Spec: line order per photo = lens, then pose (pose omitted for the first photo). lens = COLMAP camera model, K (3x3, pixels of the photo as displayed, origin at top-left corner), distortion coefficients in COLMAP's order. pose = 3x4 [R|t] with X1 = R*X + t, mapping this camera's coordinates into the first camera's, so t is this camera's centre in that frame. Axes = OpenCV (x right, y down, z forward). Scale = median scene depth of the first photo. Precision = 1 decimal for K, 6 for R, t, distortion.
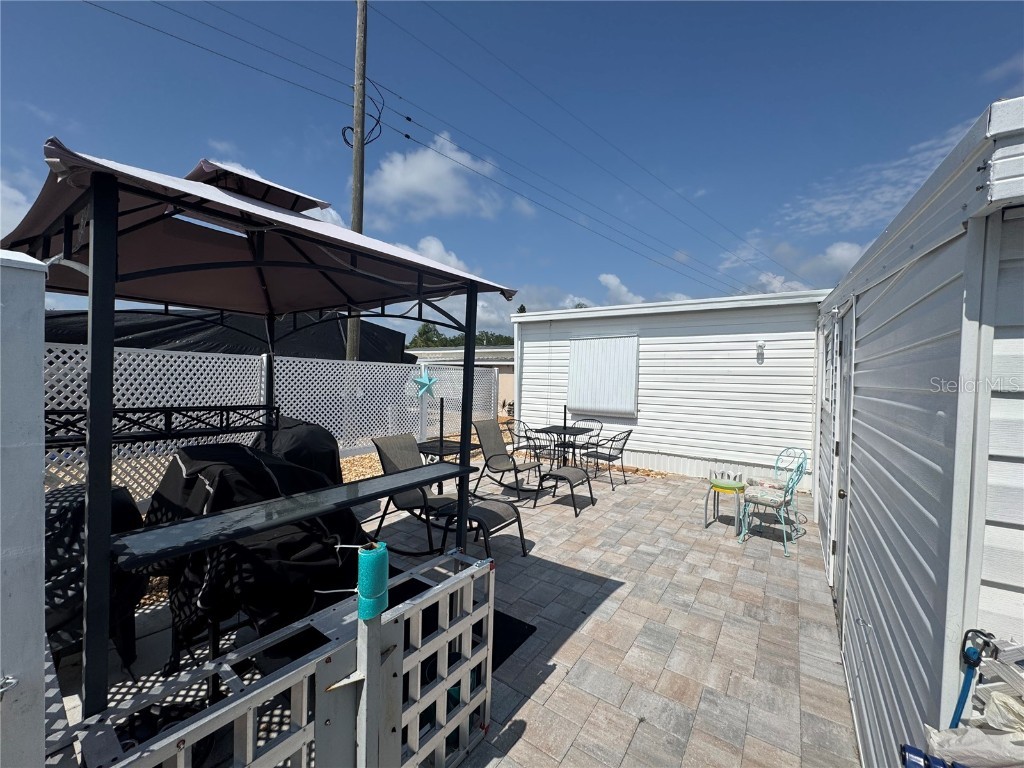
lens RADIAL K [[413.9, 0, 507.1], [0, 413.9, 380.0], [0, 0, 1]] dist [-0.008778, 0.000135]
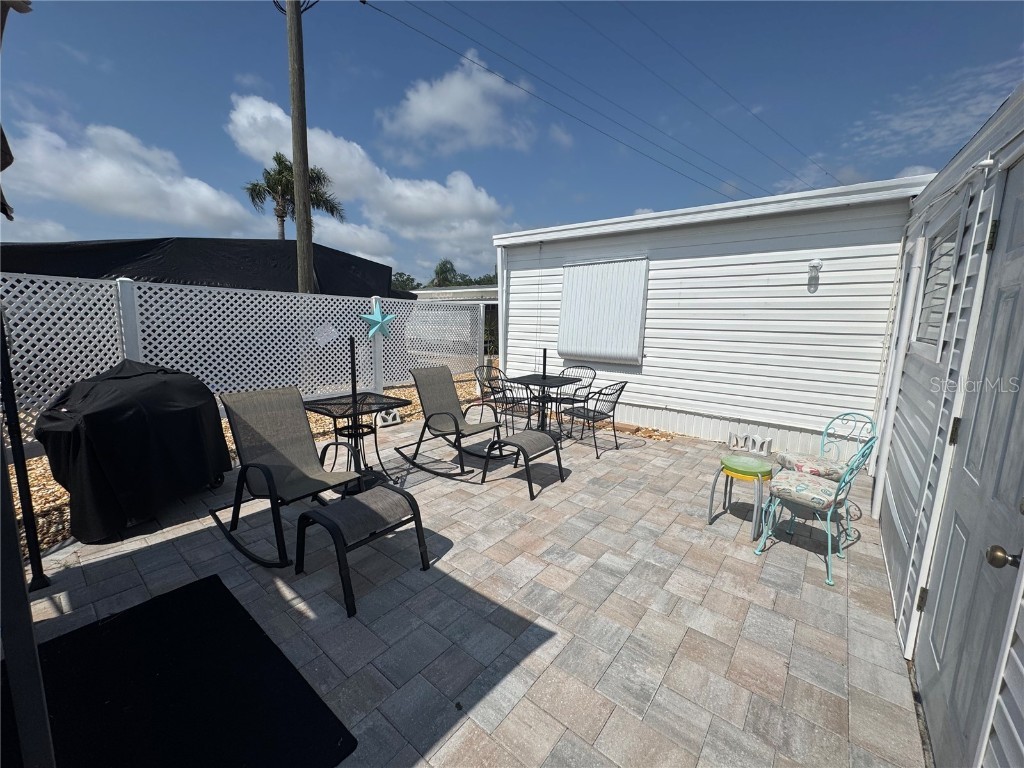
lens RADIAL K [[410.1, 0, 509.6], [0, 410.1, 382.3], [0, 0, 1]] dist [-0.002505, 0.000229]
pose [[0.997466, 0.009273, -0.070532, 0.178974], [0.000918, 0.989707, 0.143102, 0.017865], [0.071133, -0.142805, 0.987191, 0.304486]]
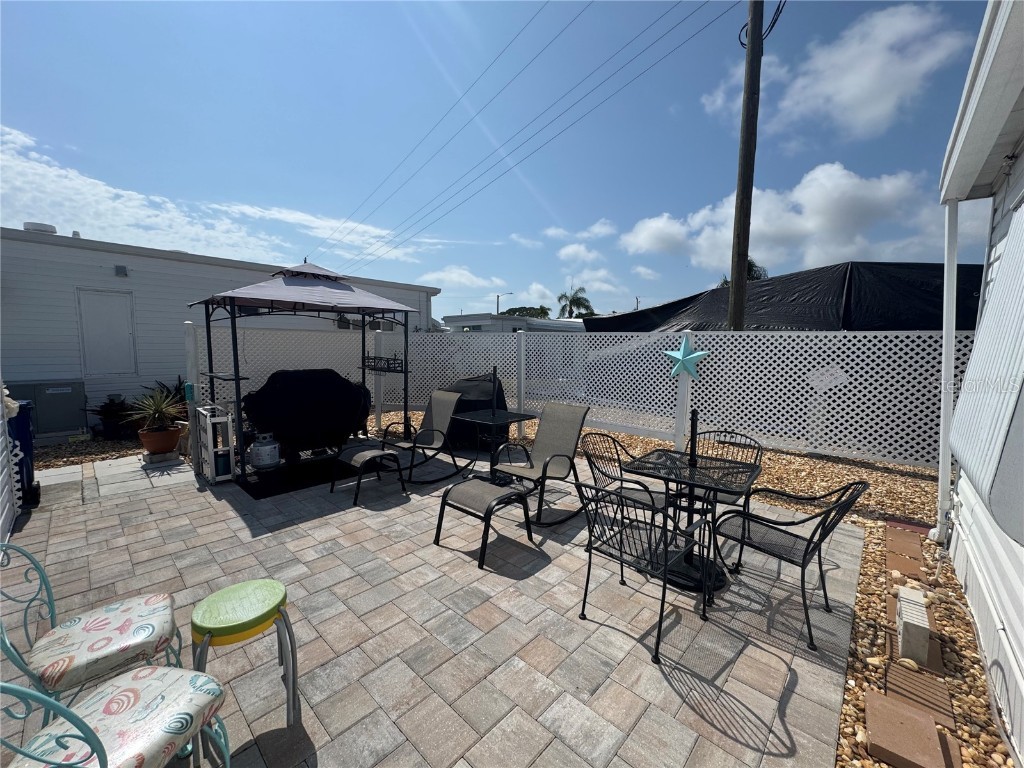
lens RADIAL K [[410.1, 0, 509.6], [0, 410.1, 382.3], [0, 0, 1]] dist [-0.002505, 0.000229]
pose [[-0.148759, 0.059397, -0.987088, 0.806443], [-0.031384, 0.997408, 0.064747, 0.019095], [0.988375, 0.040611, -0.146509, 1.218959]]
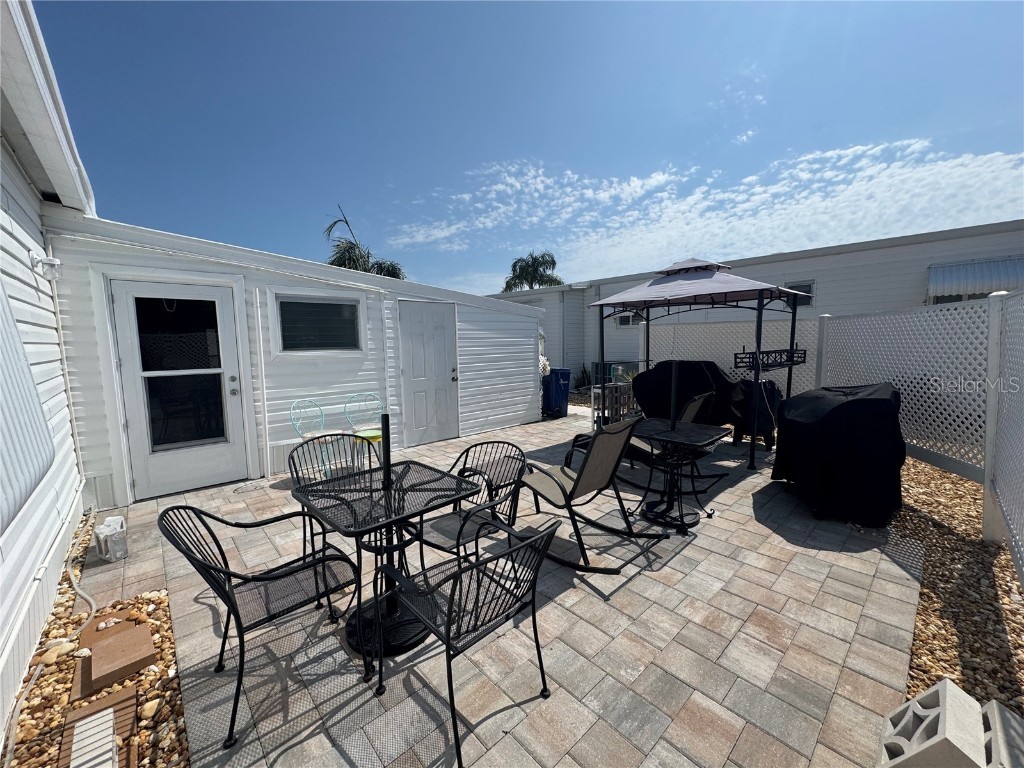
lens RADIAL K [[410.1, 0, 509.6], [0, 410.1, 382.3], [0, 0, 1]] dist [-0.002505, 0.000229]
pose [[-0.974309, -0.036826, 0.222184, -0.029232], [-0.008234, 0.991706, 0.128262, -0.011099], [-0.225064, 0.123137, -0.966532, 1.787343]]
